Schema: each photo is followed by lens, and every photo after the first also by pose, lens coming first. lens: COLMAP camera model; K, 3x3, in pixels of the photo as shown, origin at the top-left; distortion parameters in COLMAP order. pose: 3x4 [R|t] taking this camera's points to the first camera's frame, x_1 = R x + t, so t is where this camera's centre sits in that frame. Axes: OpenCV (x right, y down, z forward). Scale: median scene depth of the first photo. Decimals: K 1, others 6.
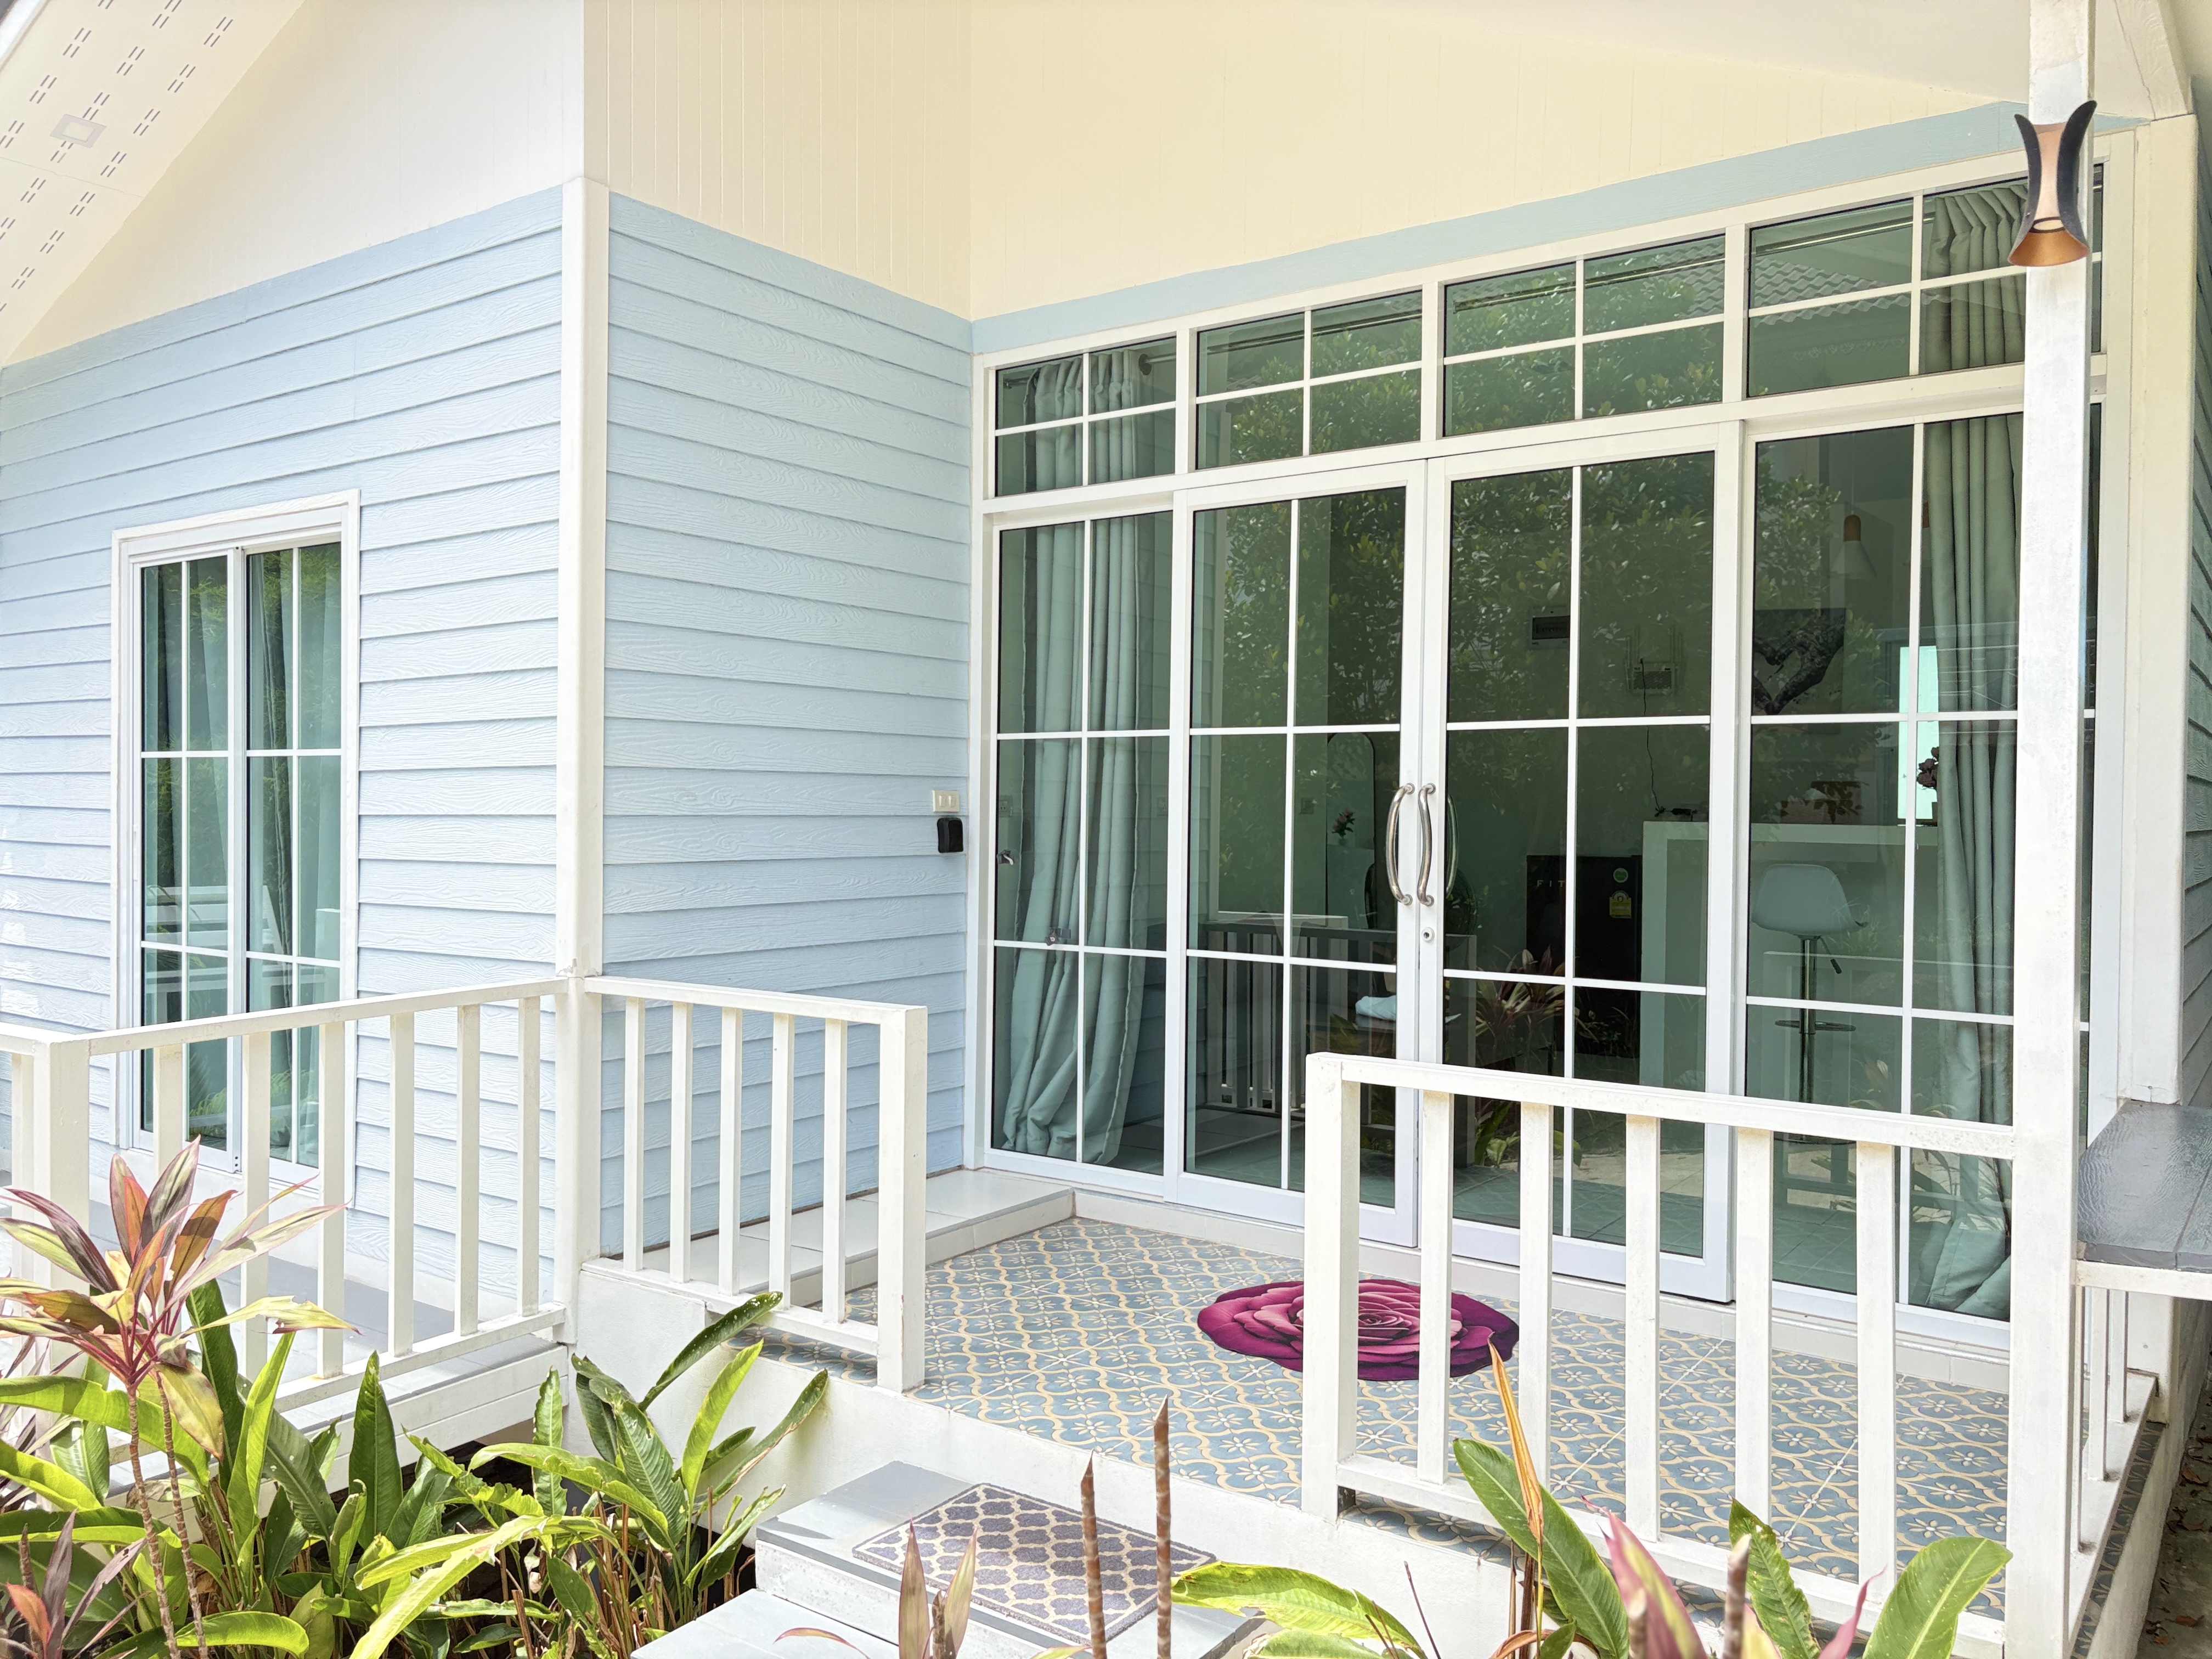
lens RADIAL K [[1688.4, 0, 1107.3], [0, 1688.4, 830.2], [0, 0, 1]] dist [0.021409, -0.004528]
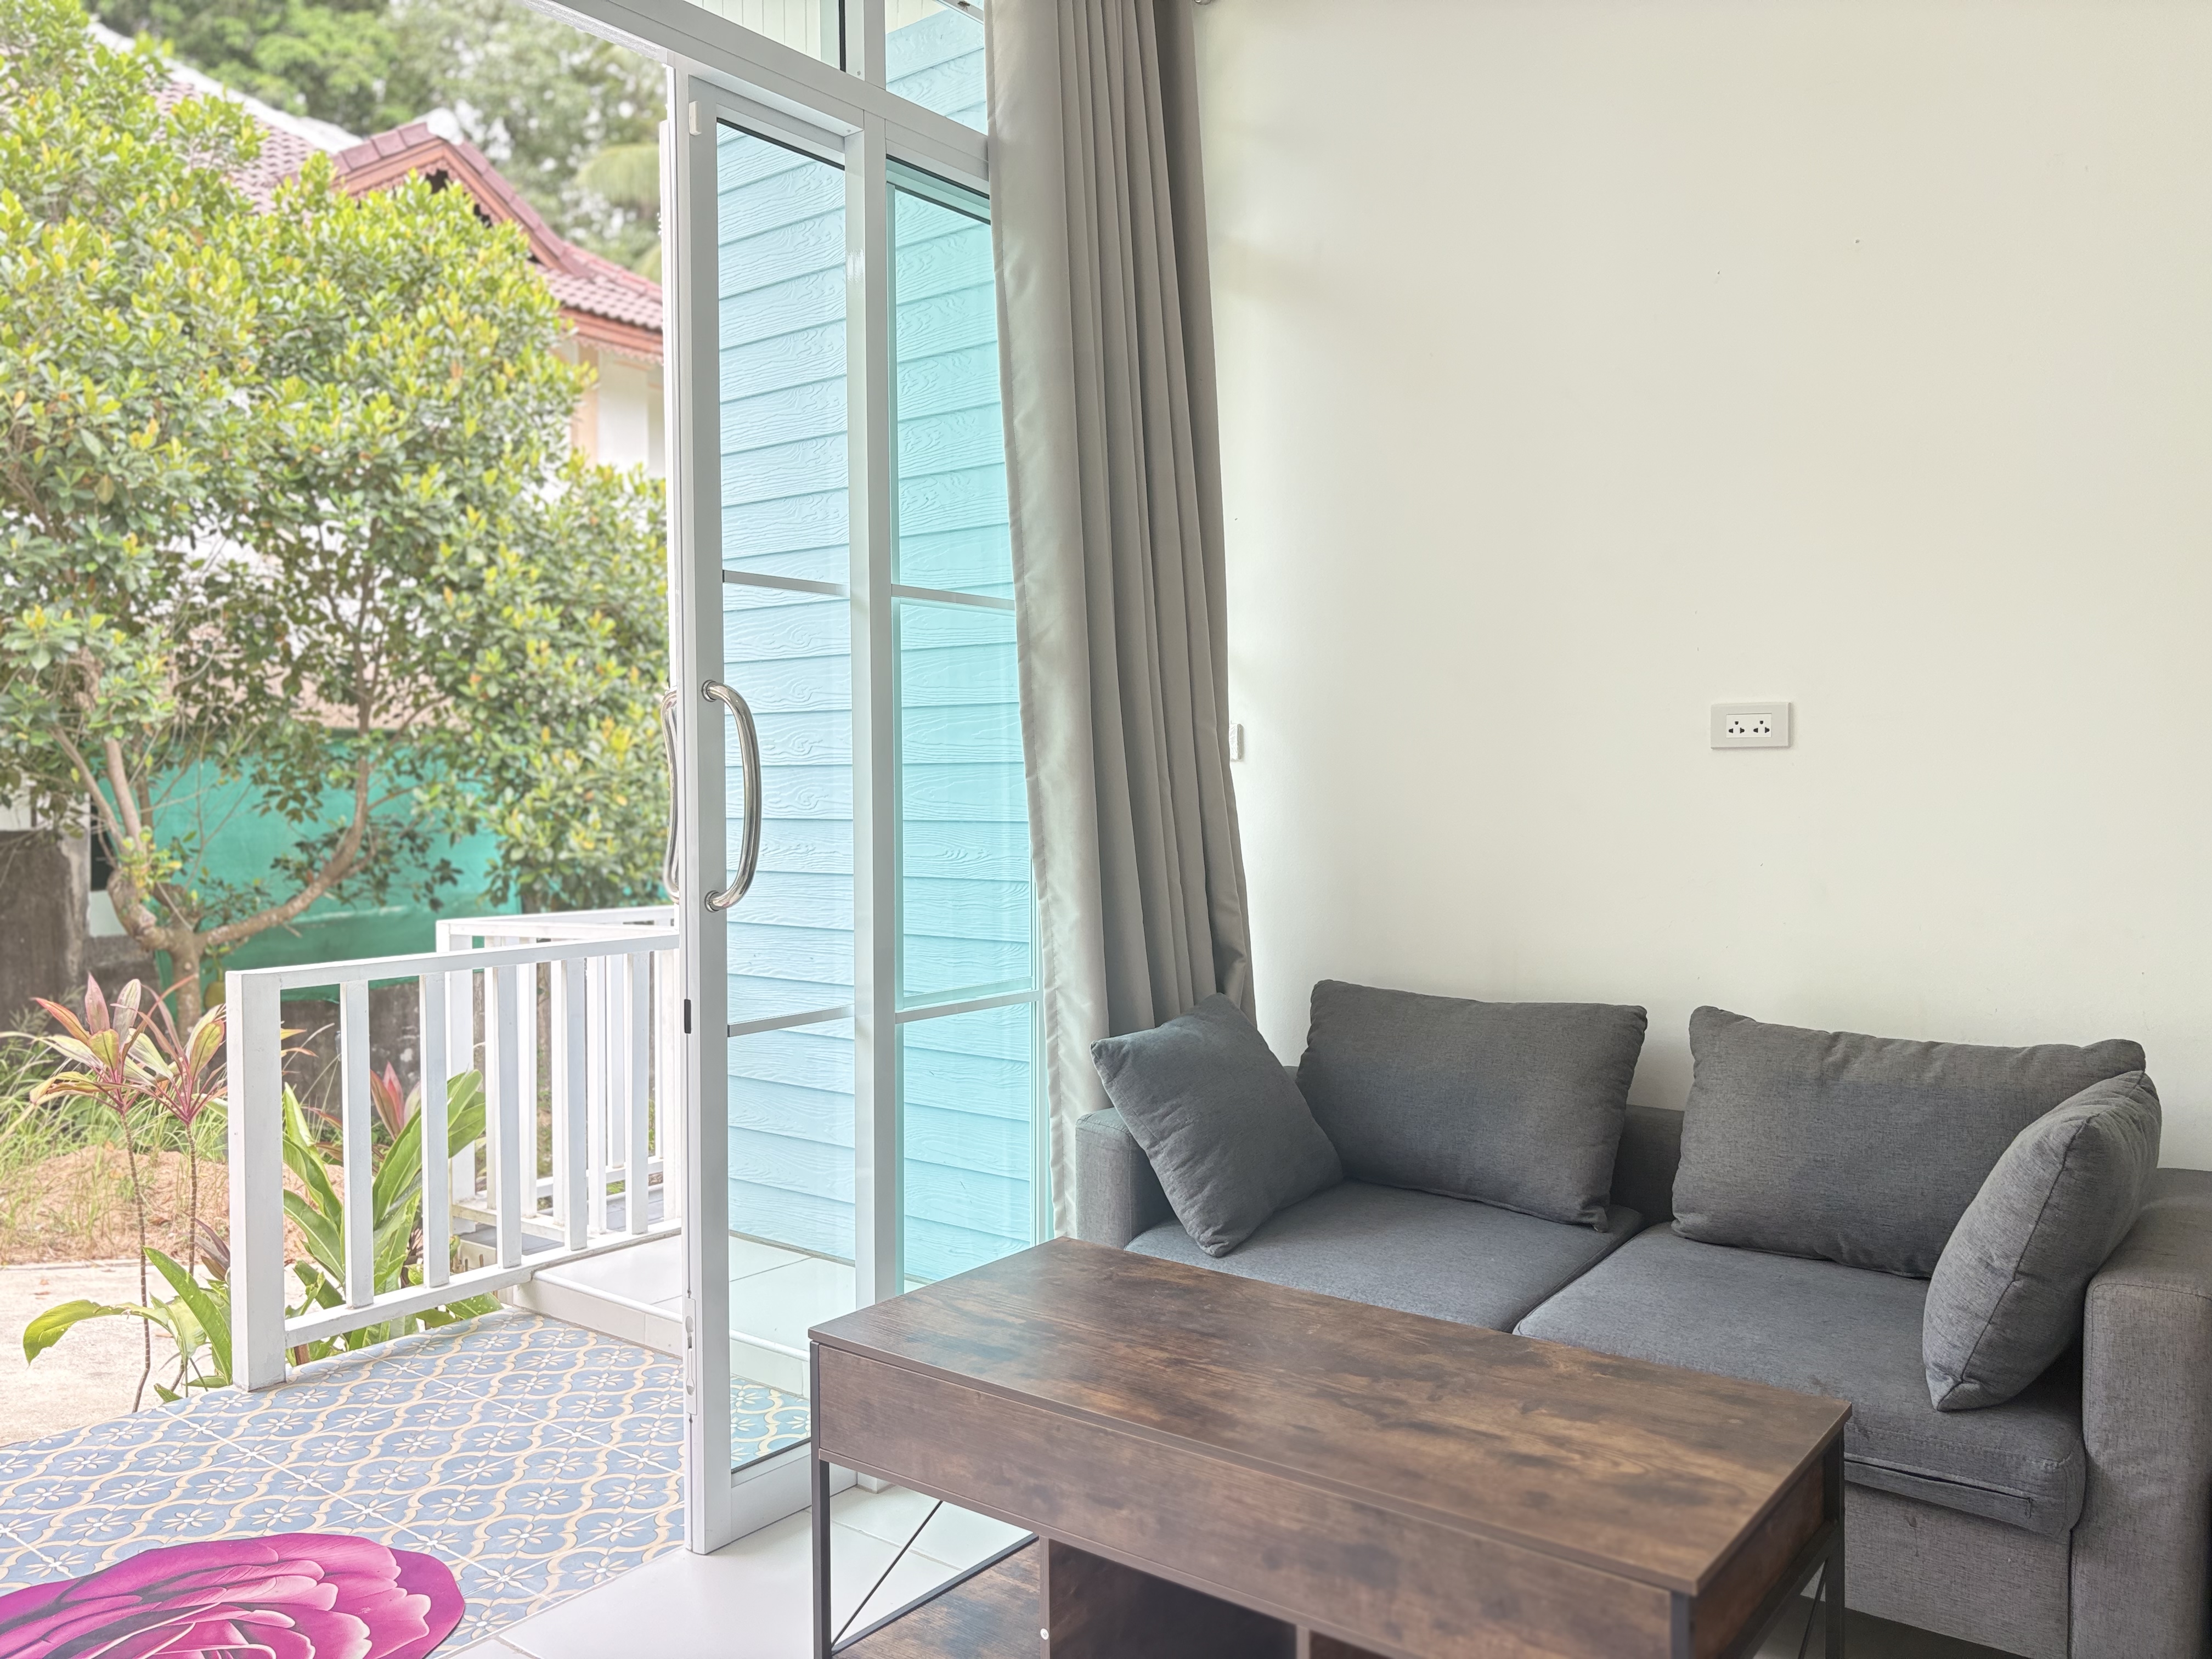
lens RADIAL K [[1688.4, 0, 1107.3], [0, 1688.4, 830.2], [0, 0, 1]] dist [0.021409, -0.004528]
pose [[-0.042165, 0.020563, -0.998899, 0.645493], [-0.007355, 0.999755, 0.020891, 0.005717], [0.999084, 0.008228, -0.042004, 1.254250]]
